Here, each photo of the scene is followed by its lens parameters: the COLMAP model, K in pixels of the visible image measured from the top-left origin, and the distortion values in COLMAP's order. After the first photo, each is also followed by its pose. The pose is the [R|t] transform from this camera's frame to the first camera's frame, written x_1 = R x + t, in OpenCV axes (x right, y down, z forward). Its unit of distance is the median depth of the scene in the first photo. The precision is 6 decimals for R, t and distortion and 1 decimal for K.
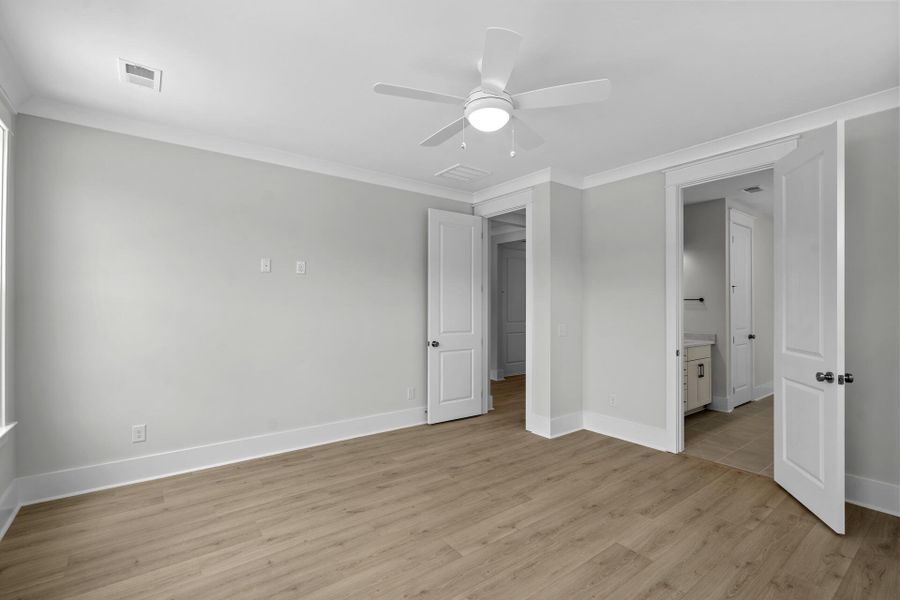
lens RADIAL K [[407.6, 0, 450.1], [0, 407.6, 304.4], [0, 0, 1]] dist [-0.000311, 0.002048]
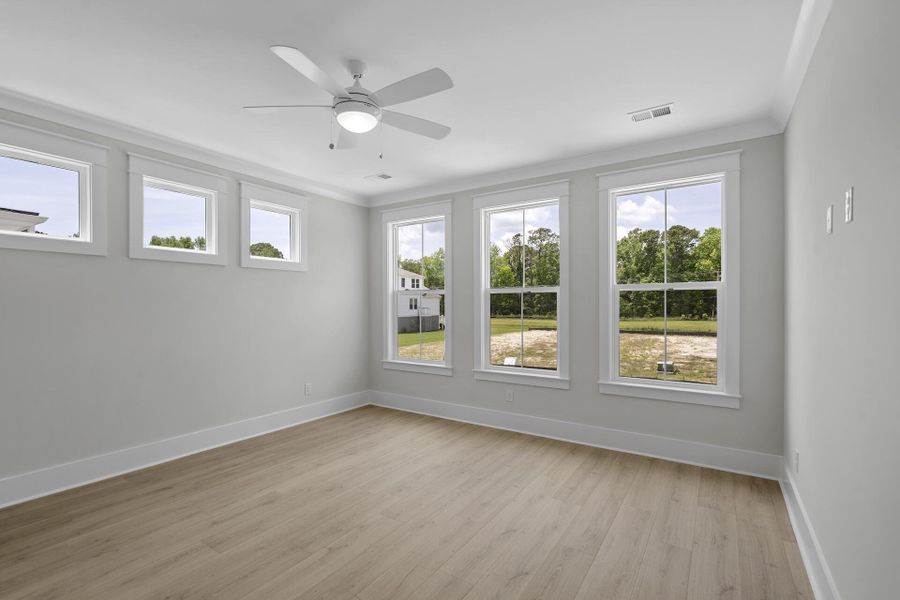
lens RADIAL K [[407.6, 0, 451.6], [0, 407.6, 303.4], [0, 0, 1]] dist [-0.000311, 0.002048]
pose [[-0.944763, -0.001817, -0.327748, 0.196825], [0.000904, 0.999966, -0.008148, 0.010320], [0.327752, -0.007994, -0.944730, 1.934556]]
